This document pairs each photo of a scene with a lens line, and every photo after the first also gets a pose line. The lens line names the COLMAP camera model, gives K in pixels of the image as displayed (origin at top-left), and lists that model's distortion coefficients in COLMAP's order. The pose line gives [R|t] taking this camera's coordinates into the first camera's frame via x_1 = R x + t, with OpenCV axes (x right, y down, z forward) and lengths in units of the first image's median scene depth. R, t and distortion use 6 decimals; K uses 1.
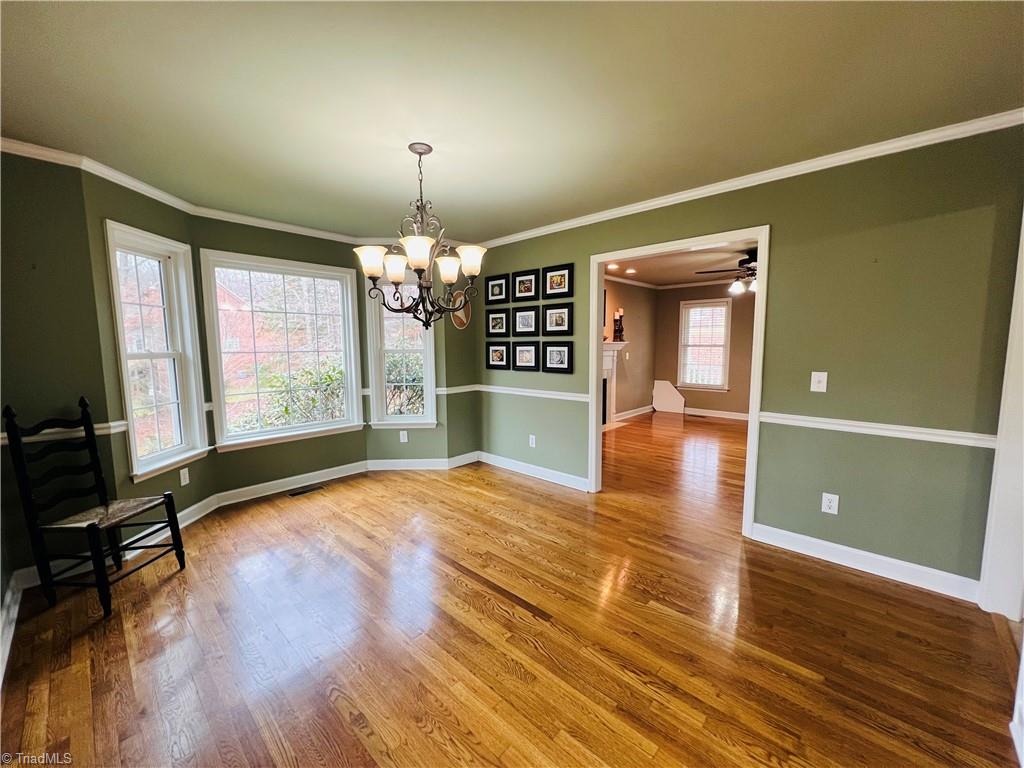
lens RADIAL K [[408.9, 0, 513.8], [0, 408.9, 386.9], [0, 0, 1]] dist [-0.002852, 0.000298]
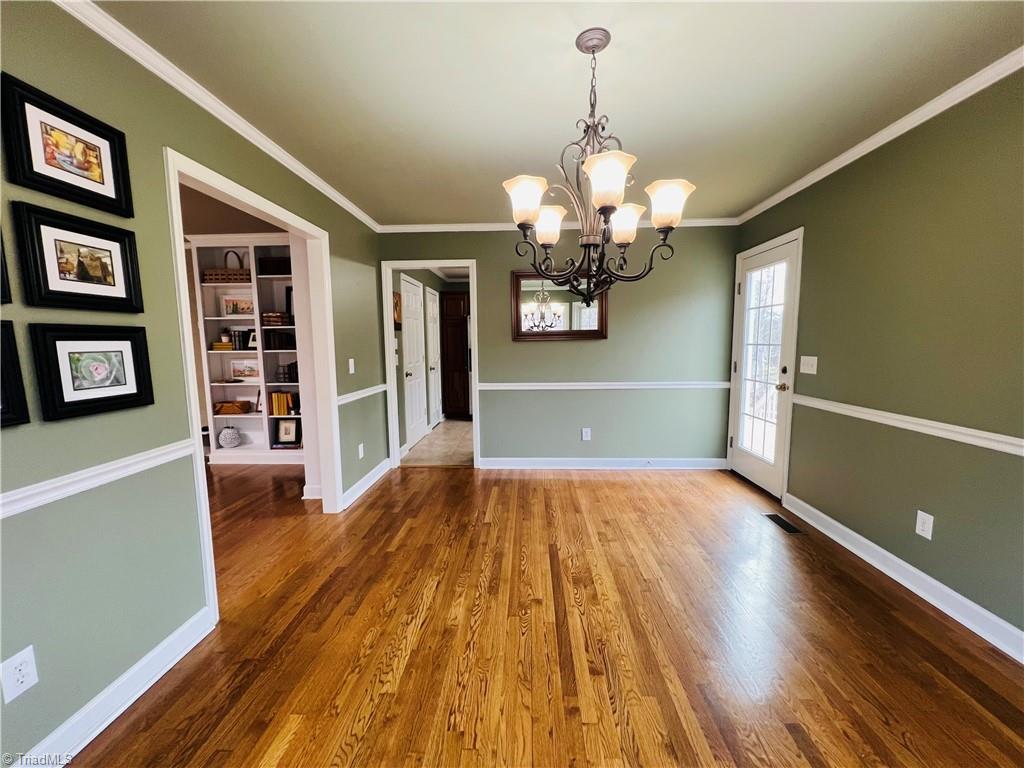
lens RADIAL K [[408.9, 0, 513.8], [0, 408.9, 386.9], [0, 0, 1]] dist [-0.002852, 0.000298]
pose [[-0.651279, -0.071631, 0.755450, -0.438688], [0.097143, 0.979474, 0.176621, -0.091724], [-0.752595, 0.188416, -0.630952, 1.026301]]
